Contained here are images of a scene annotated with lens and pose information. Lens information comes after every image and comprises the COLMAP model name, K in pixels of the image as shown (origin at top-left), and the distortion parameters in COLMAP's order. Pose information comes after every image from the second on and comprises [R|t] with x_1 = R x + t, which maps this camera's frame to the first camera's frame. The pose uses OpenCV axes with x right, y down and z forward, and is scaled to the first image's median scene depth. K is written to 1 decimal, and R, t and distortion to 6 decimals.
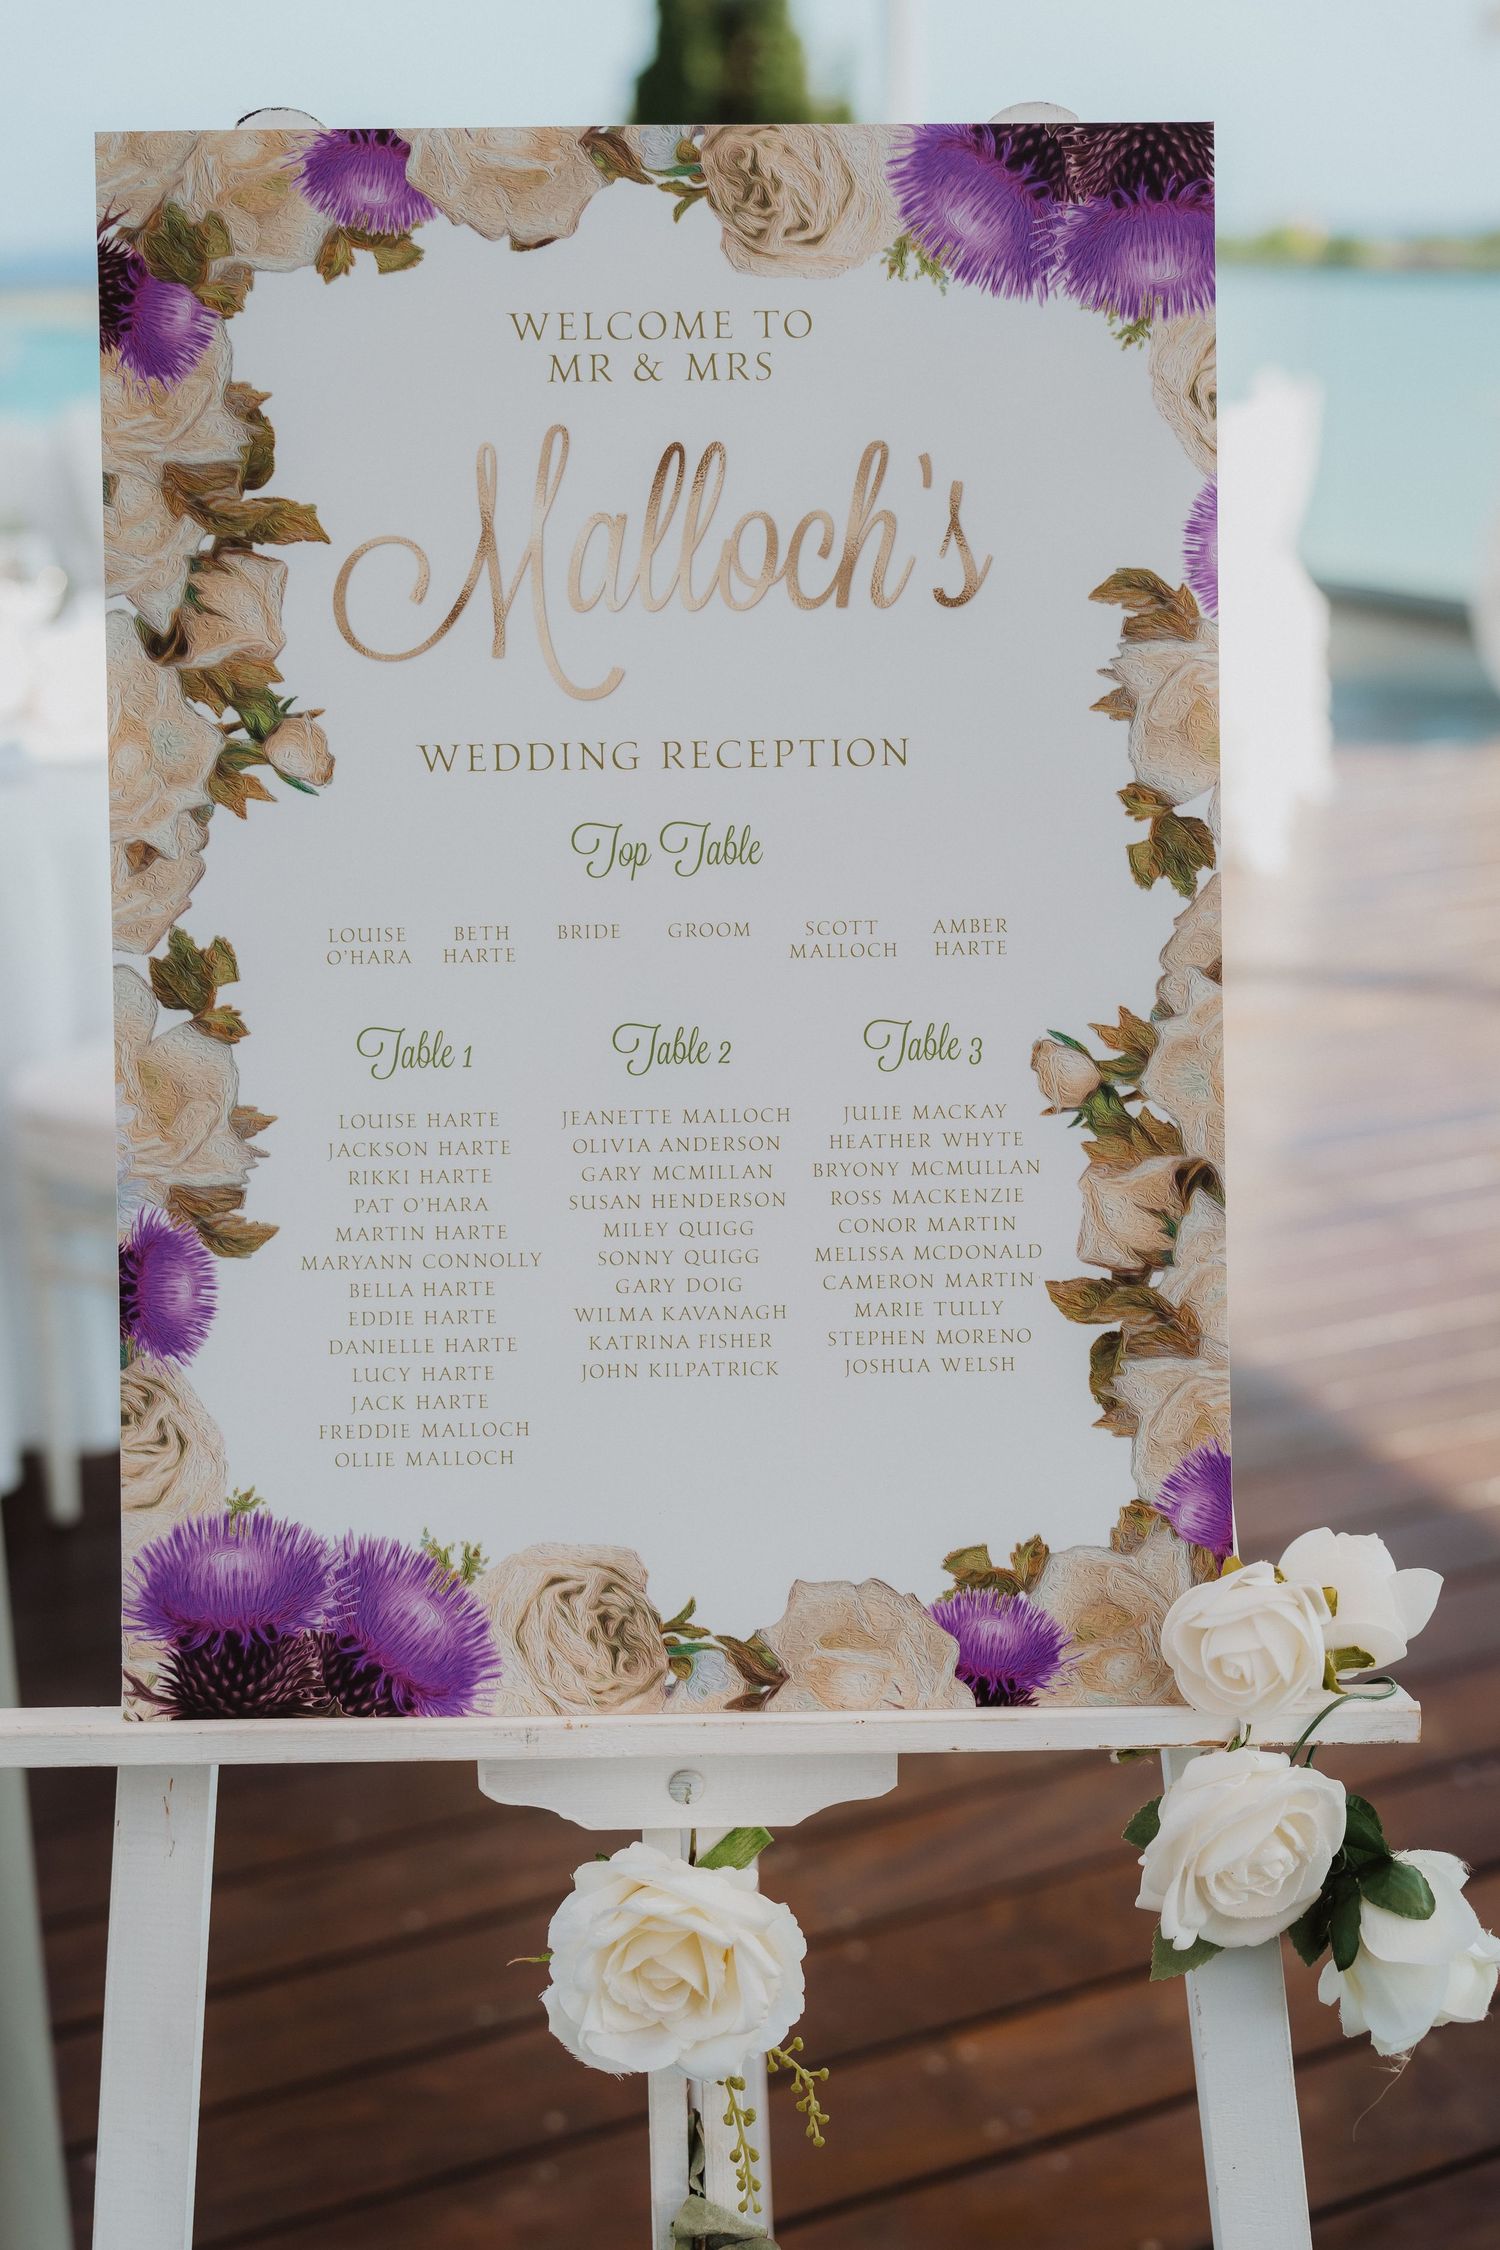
lens RADIAL K [[2948.5, 0, 747.2], [0, 2948.5, 1119.4], [0, 0, 1]] dist [-0.024363, 0.000000]
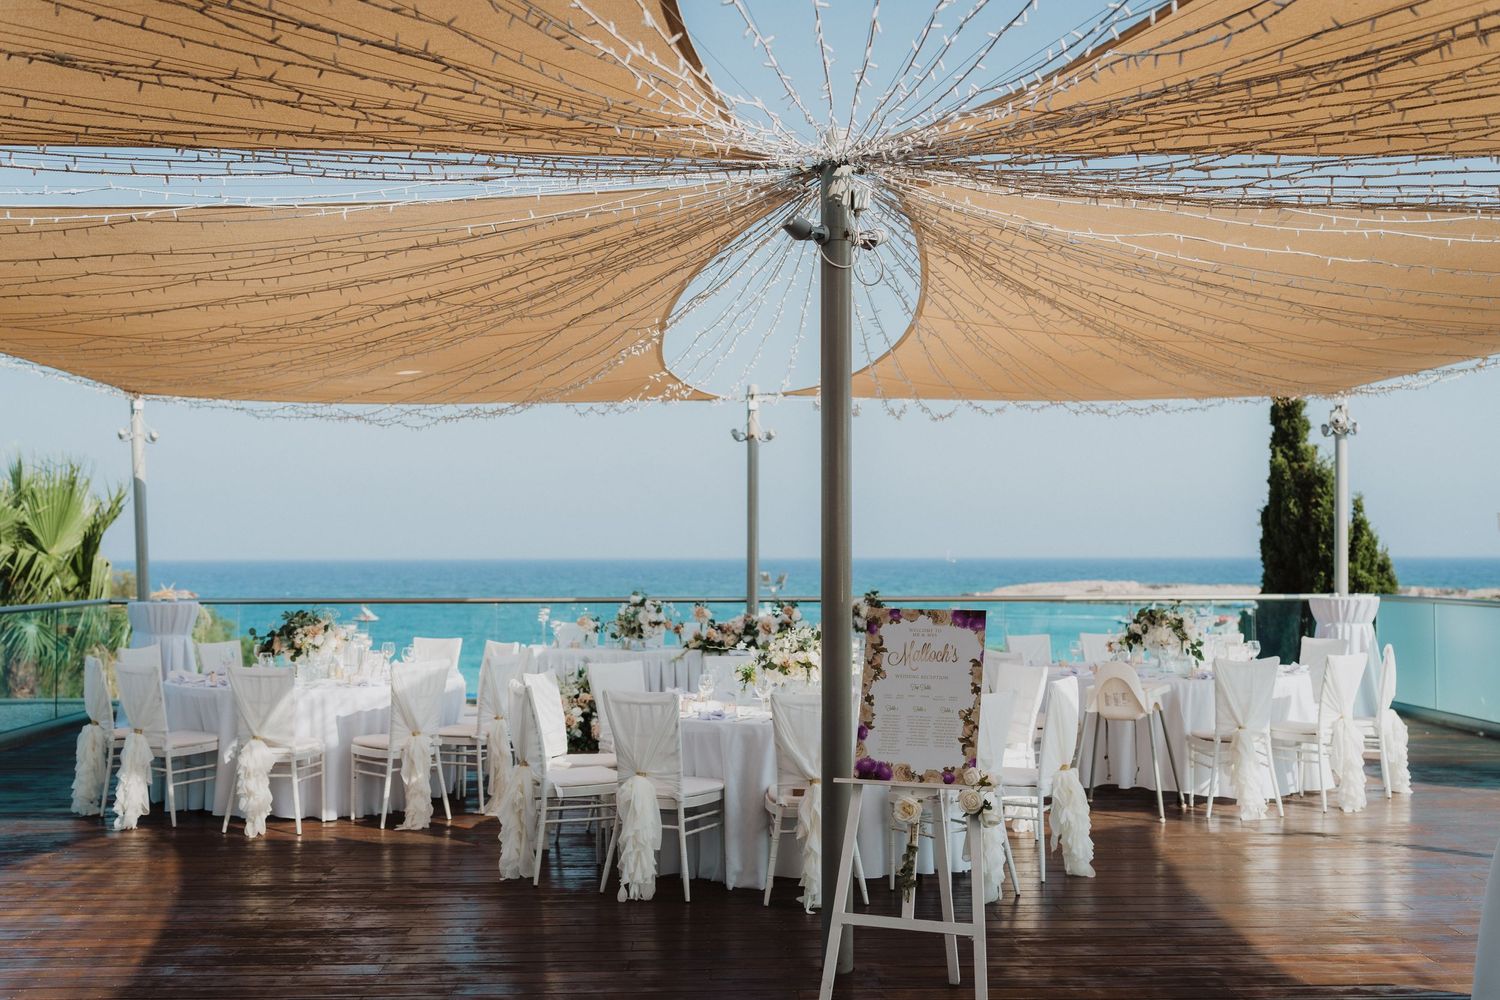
lens RADIAL K [[1558.1, 0, 745.8], [0, 1558.1, 500.1], [0, 0, 1]] dist [-0.013996, 0.000000]
pose [[0.915765, 0.000082, -0.401715, 1.392654], [-0.128115, 0.947842, -0.291861, 0.822028], [0.380738, 0.318742, 0.868010, -3.507630]]
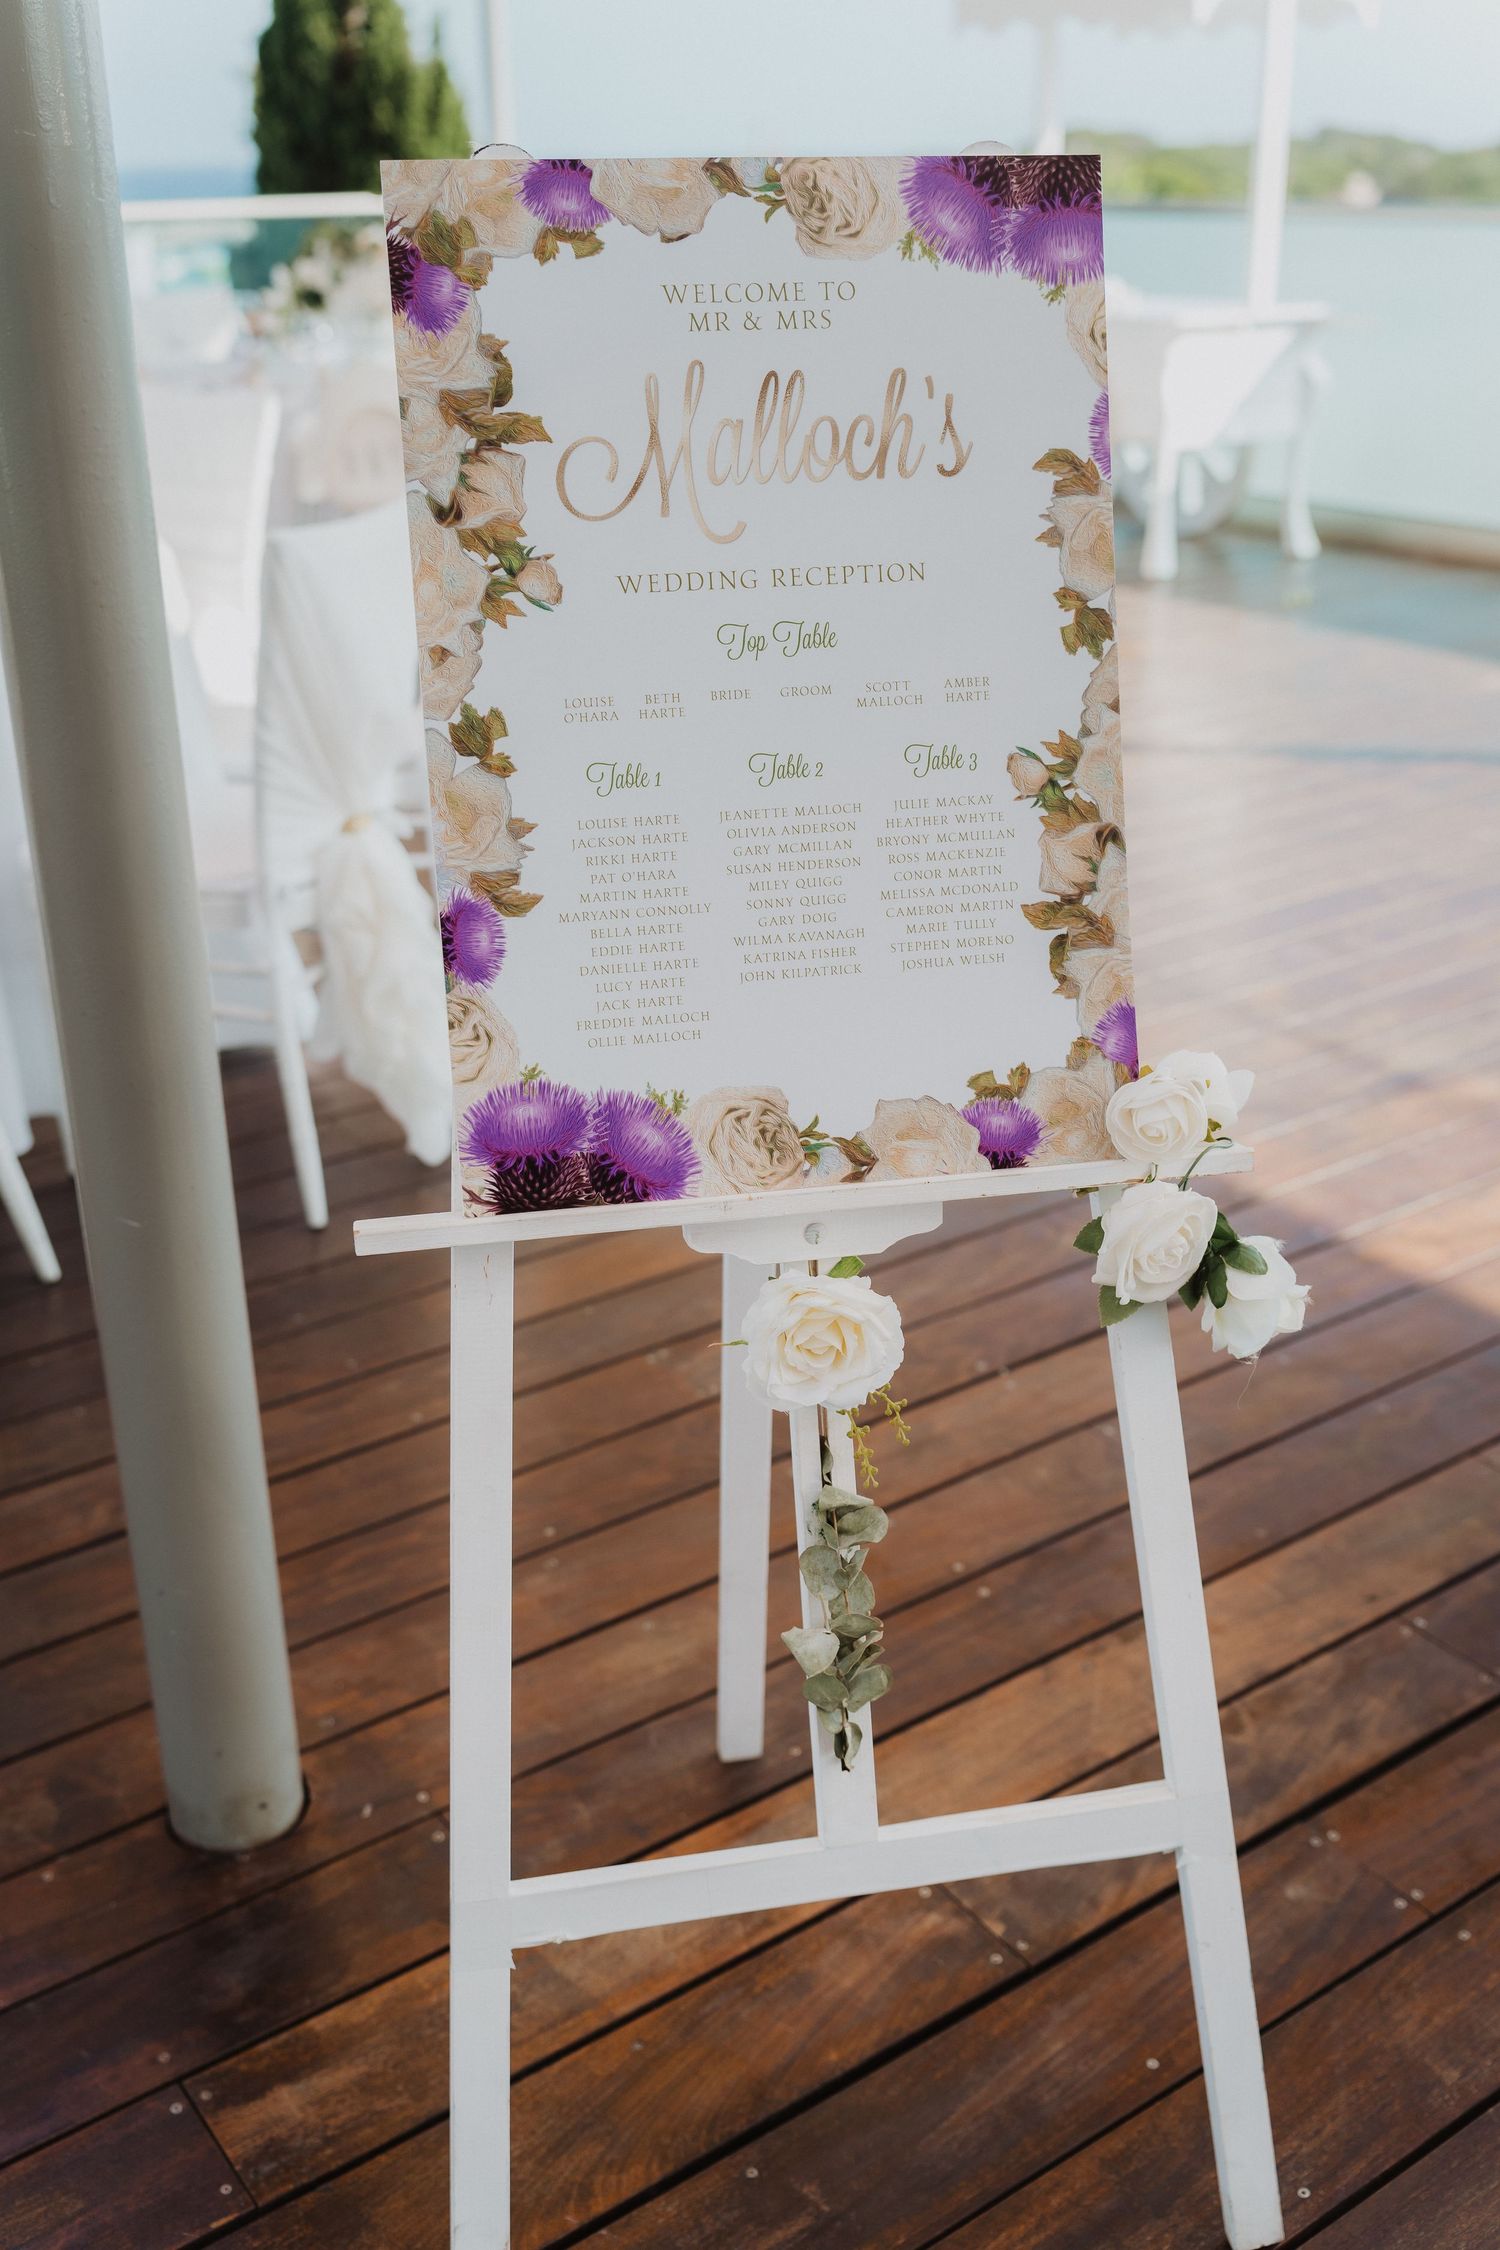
lens RADIAL K [[2315.8, 0, 736.0], [0, 2315.8, 1139.5], [0, 0, 1]] dist [-0.010040, 0.000000]
pose [[0.984053, -0.069044, 0.163929, -0.268443], [0.050640, 0.992199, 0.113911, 0.030326], [-0.170516, -0.103794, 0.979873, -0.224391]]
